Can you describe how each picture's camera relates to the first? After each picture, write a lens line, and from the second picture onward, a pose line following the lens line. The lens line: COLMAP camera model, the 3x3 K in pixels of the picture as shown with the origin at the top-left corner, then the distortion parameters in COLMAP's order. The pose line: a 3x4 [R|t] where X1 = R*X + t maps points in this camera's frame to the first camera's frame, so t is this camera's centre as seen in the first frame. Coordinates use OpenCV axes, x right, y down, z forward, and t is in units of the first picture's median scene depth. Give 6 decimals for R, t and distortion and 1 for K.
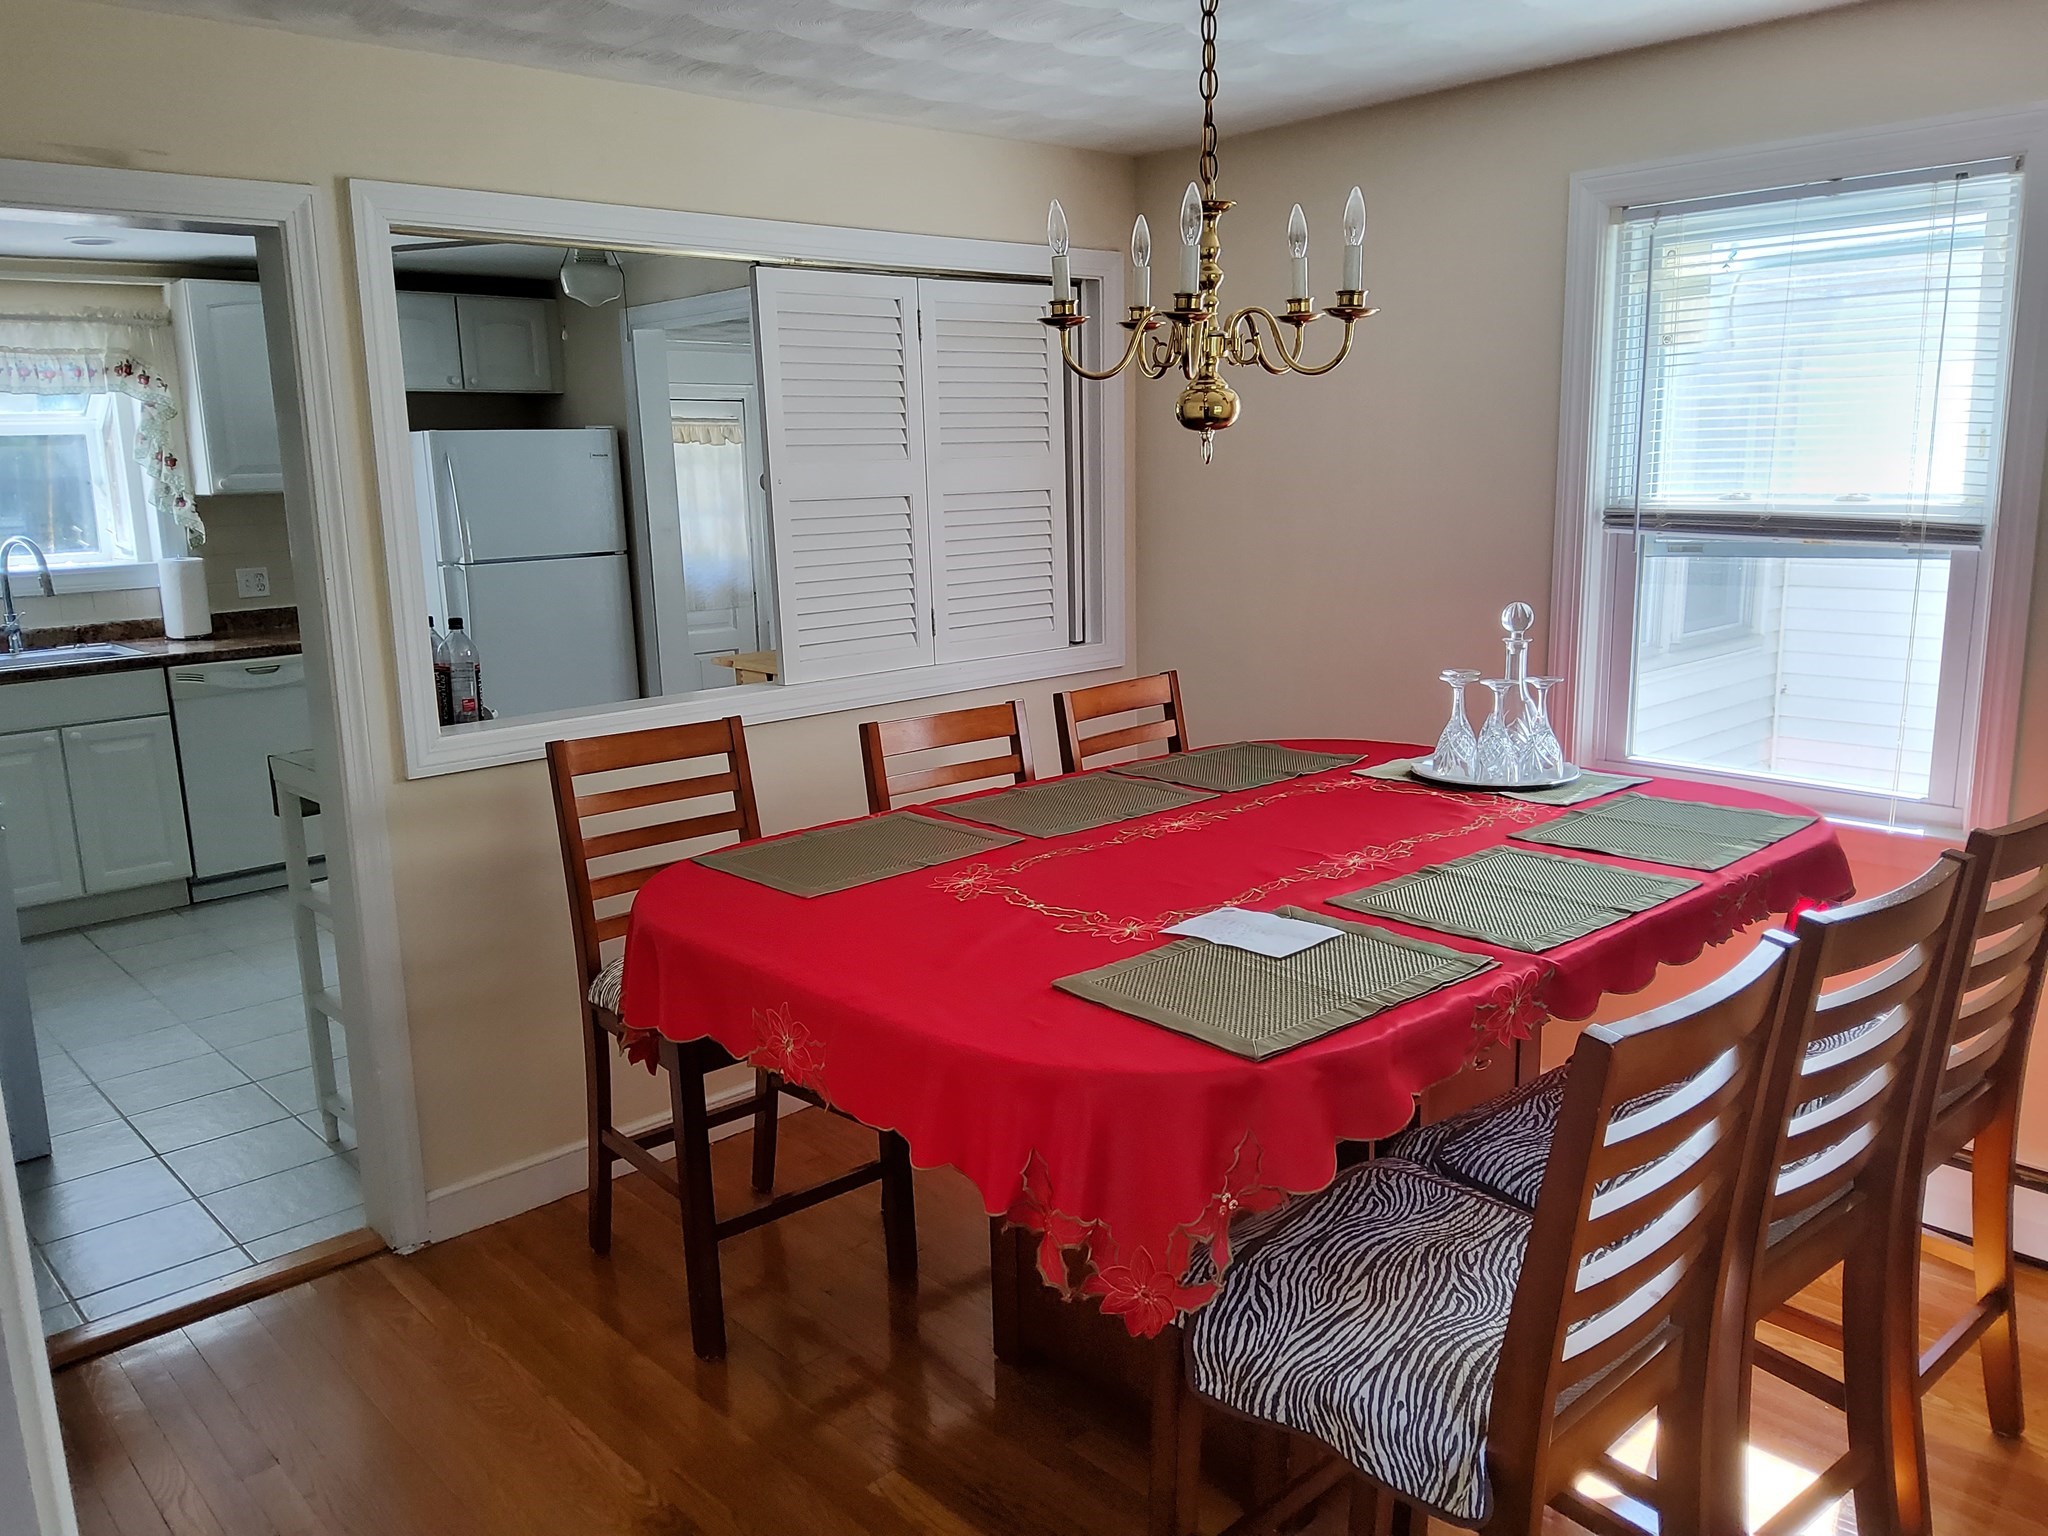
lens RADIAL K [[1537.3, 0, 1013.1], [0, 1537.3, 770.0], [0, 0, 1]] dist [0.004261, -0.001532]
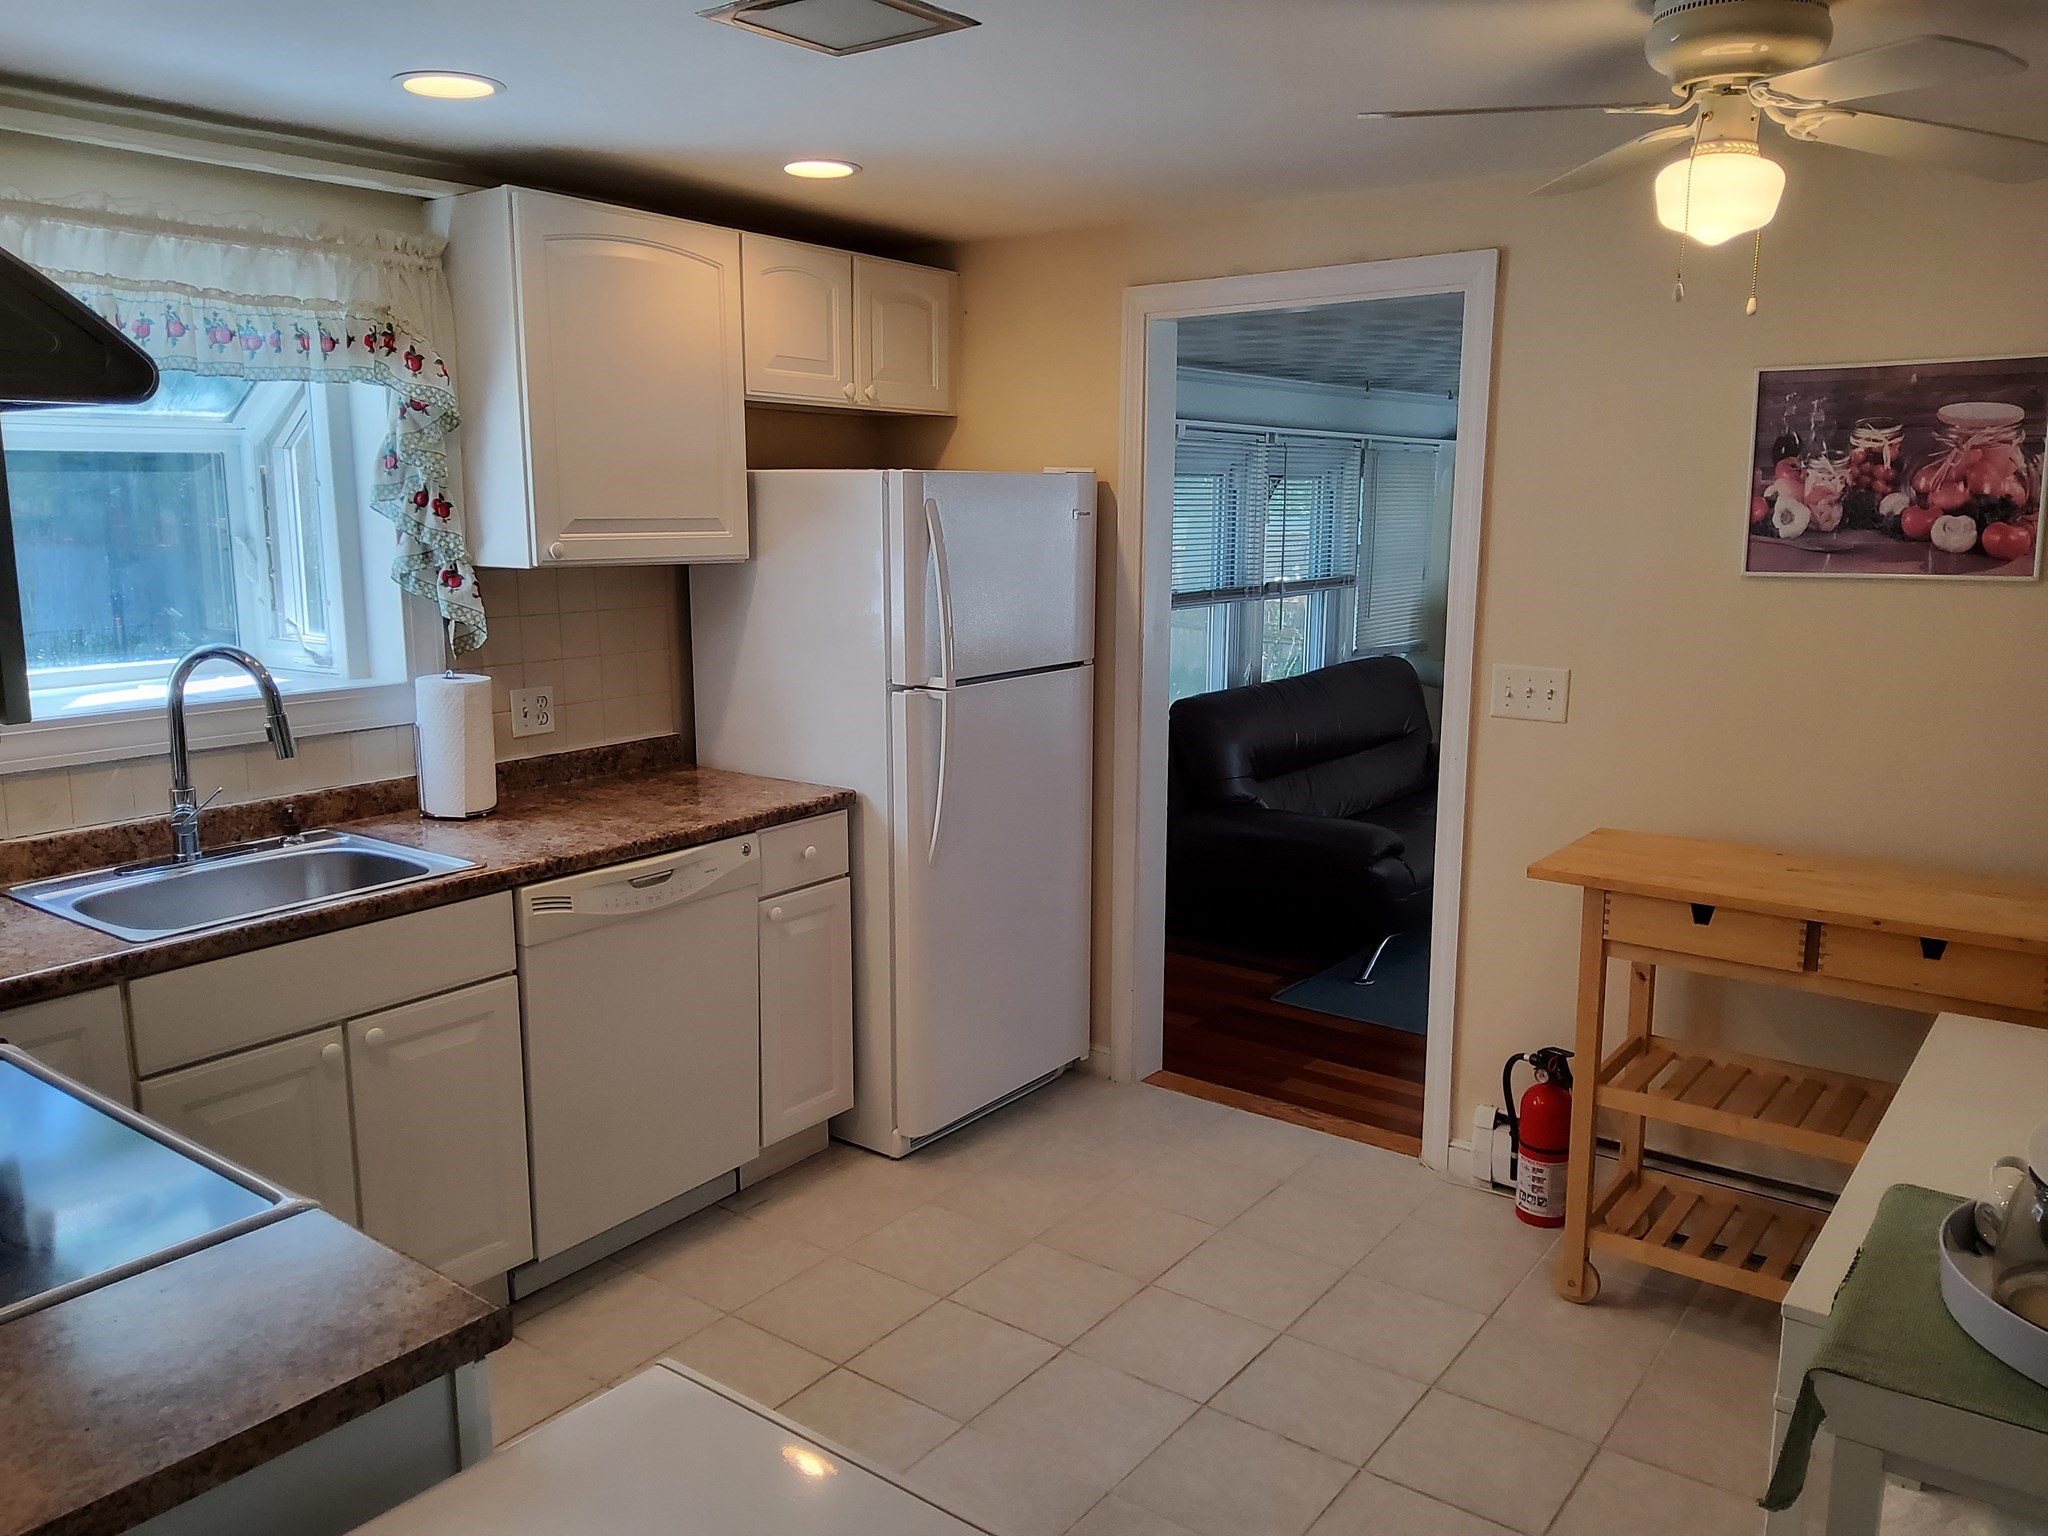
lens RADIAL K [[1537.3, 0, 1032.9], [0, 1537.3, 773.2], [0, 0, 1]] dist [0.004261, -0.001532]
pose [[0.978712, -0.007283, 0.205111, -0.459003], [0.012493, 0.999631, -0.024116, -0.087743], [-0.204860, 0.026165, 0.978442, 0.410694]]
